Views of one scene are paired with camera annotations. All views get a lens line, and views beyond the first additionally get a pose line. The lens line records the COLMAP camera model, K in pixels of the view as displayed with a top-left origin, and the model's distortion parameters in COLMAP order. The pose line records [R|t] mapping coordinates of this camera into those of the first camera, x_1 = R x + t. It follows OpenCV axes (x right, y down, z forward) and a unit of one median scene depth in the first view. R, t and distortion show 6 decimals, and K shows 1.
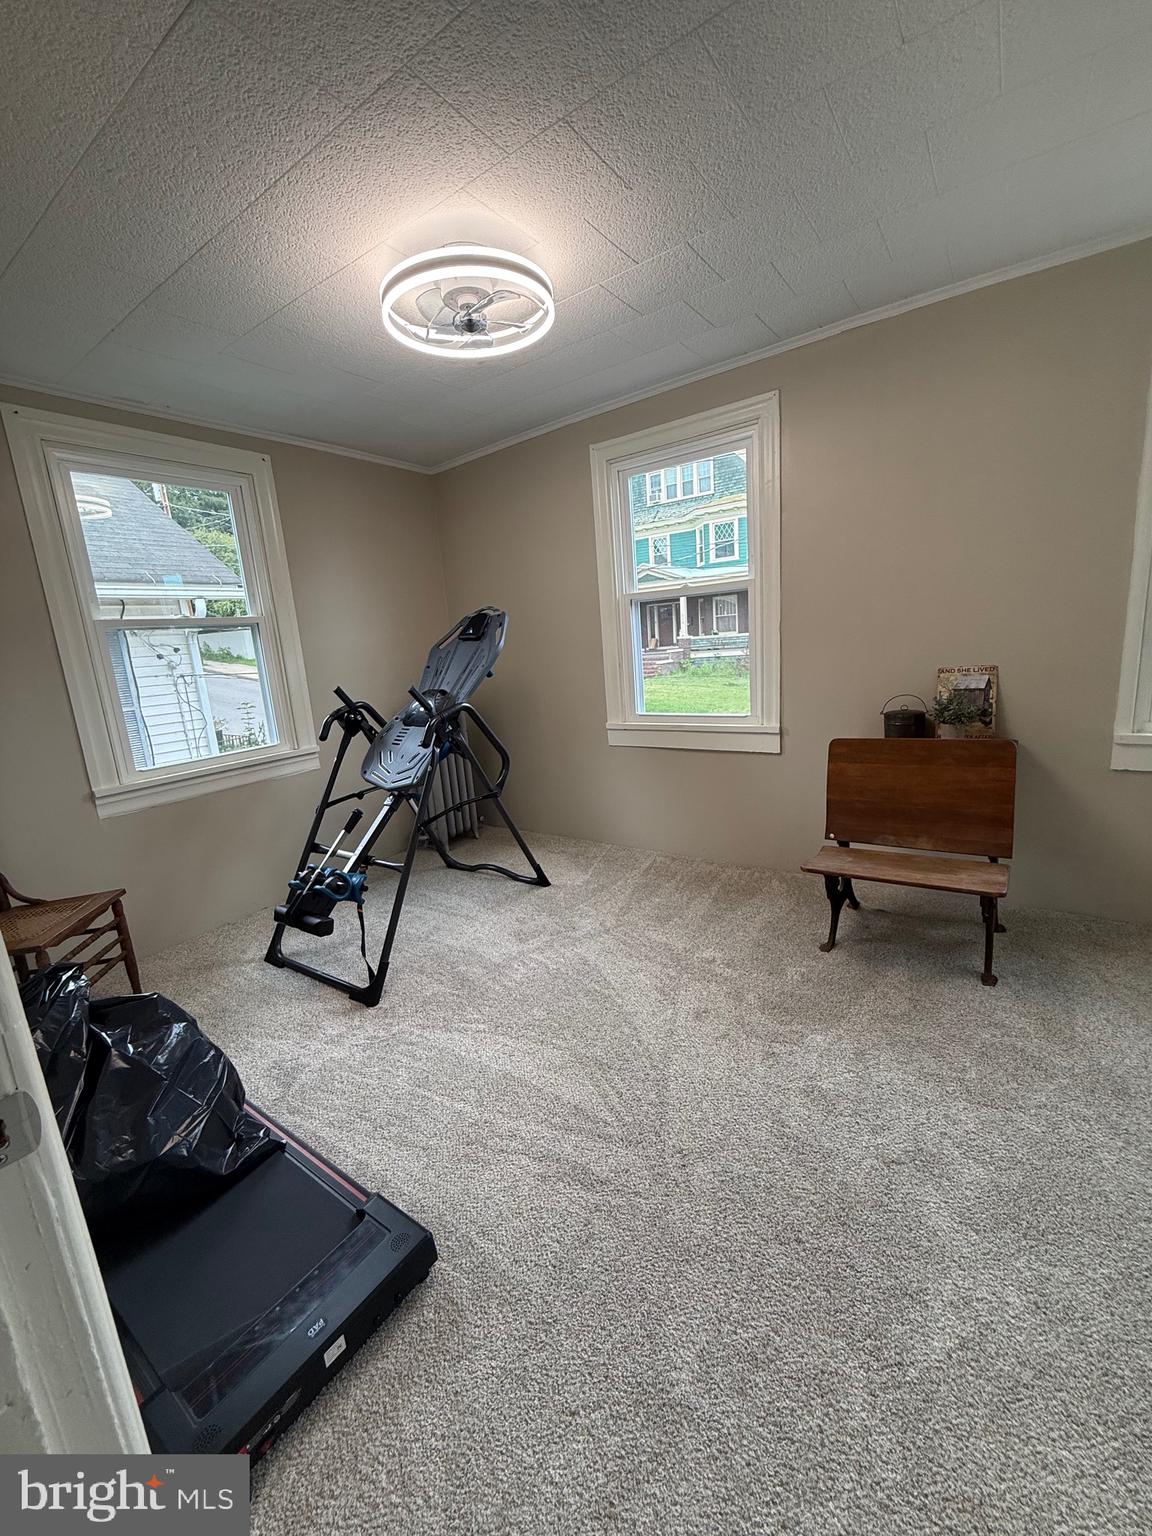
lens RADIAL K [[614.2, 0, 570.5], [0, 614.2, 763.0], [0, 0, 1]] dist [-0.001426, 0.000540]
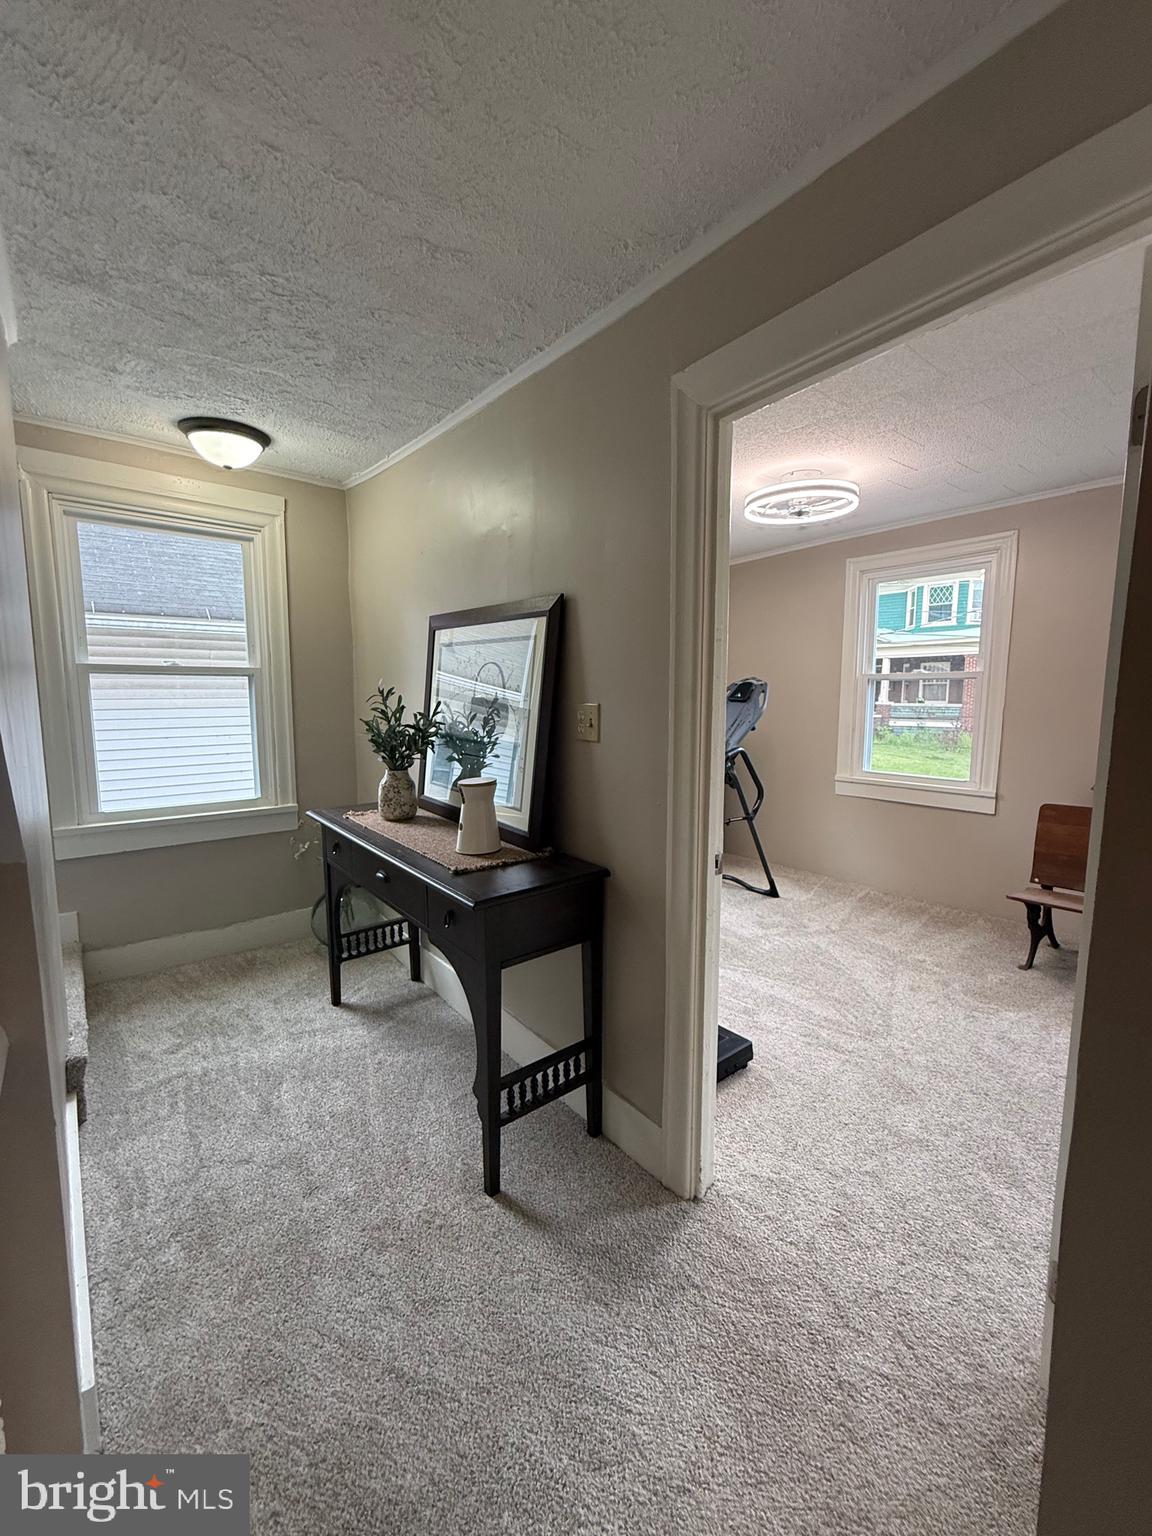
lens RADIAL K [[614.2, 0, 585.8], [0, 614.2, 769.6], [0, 0, 1]] dist [-0.001426, 0.000540]
pose [[0.961453, 0.104288, -0.254424, -0.139219], [-0.121689, 0.991120, -0.053600, 0.062661], [0.246575, 0.082494, 0.965606, -0.386632]]
